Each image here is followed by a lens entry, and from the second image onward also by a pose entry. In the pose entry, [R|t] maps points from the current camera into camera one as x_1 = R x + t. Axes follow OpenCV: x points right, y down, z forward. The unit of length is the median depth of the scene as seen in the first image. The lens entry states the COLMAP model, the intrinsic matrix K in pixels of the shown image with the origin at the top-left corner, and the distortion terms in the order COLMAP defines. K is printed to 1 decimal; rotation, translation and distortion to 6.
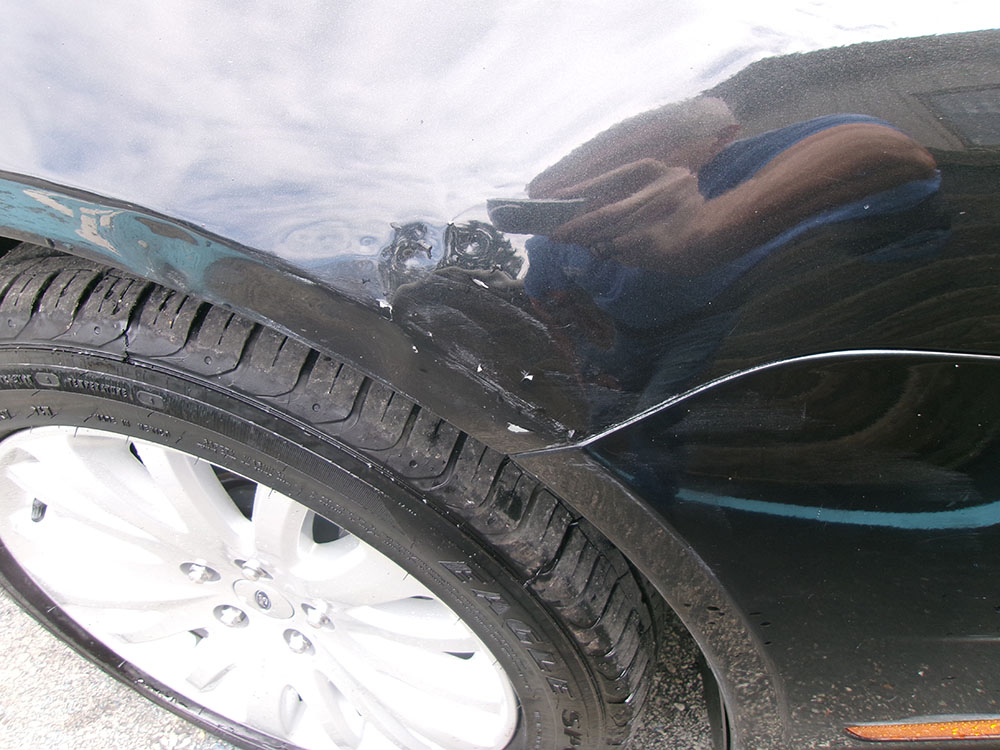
lens RADIAL K [[782.2, 0, 497.1], [0, 782.2, 374.8], [0, 0, 1]] dist [0.000325, 0.017795]
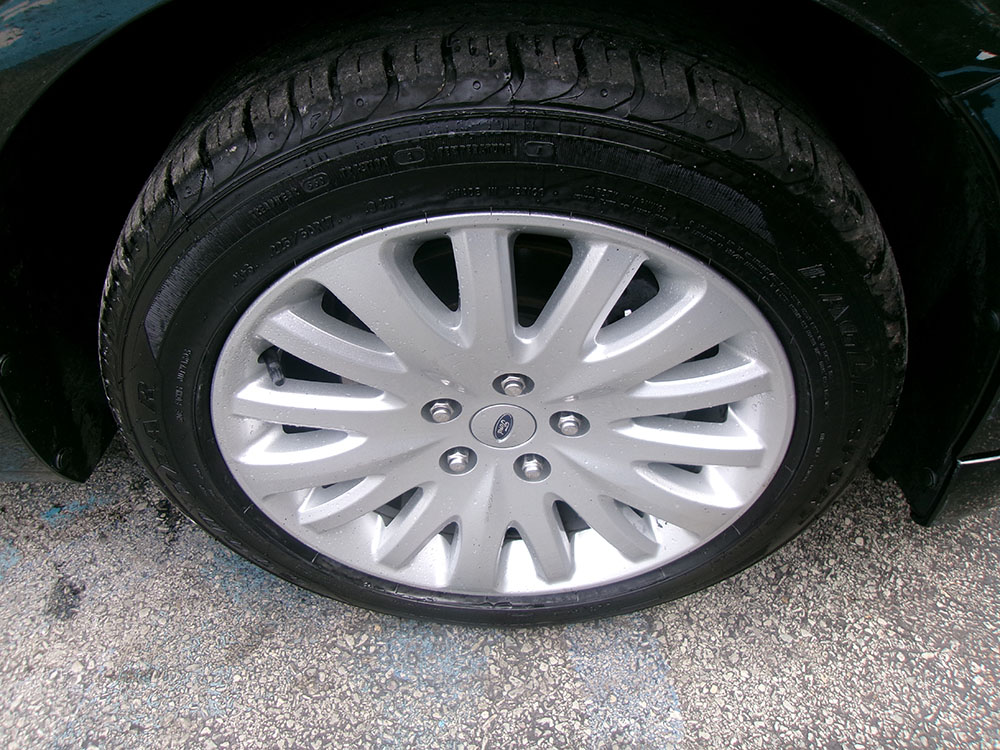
lens RADIAL K [[782.2, 0, 497.1], [0, 782.2, 374.8], [0, 0, 1]] dist [0.000325, 0.017795]
pose [[0.952495, -0.197608, 0.231742, -0.773328], [0.191158, 0.980275, 0.050197, 0.252140], [-0.237090, -0.003513, 0.971481, 0.033570]]
